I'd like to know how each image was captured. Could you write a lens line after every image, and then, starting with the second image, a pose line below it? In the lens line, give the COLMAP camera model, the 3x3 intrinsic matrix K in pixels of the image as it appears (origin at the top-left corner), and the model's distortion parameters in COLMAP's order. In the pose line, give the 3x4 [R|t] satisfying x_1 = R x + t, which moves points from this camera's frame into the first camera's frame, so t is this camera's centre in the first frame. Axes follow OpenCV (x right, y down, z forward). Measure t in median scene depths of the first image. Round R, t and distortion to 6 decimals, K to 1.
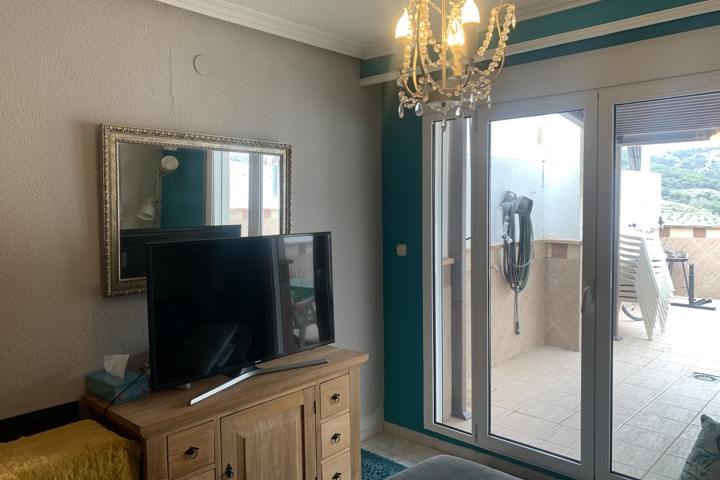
lens RADIAL K [[547.9, 0, 353.6], [0, 547.9, 235.1], [0, 0, 1]] dist [0.026887, -0.026014]
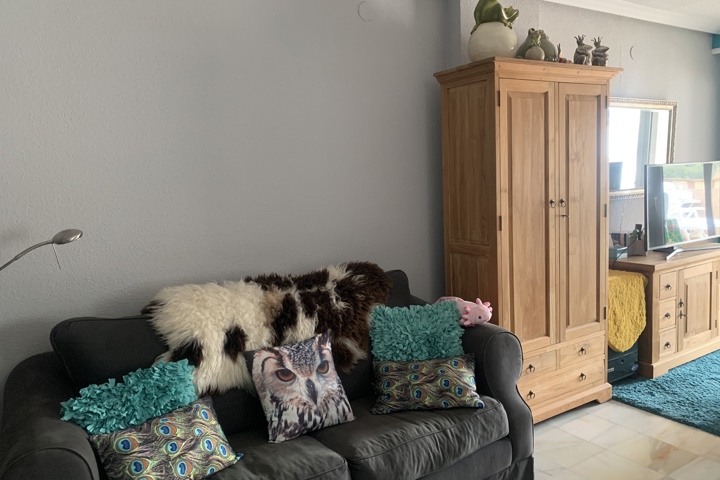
lens RADIAL K [[547.9, 0, 363.2], [0, 547.9, 233.2], [0, 0, 1]] dist [0.026887, -0.026014]
pose [[0.968408, 0.005344, -0.249314, -0.476649], [0.012374, 0.997509, 0.069447, 0.058018], [0.249064, -0.070338, 0.965930, -0.538956]]
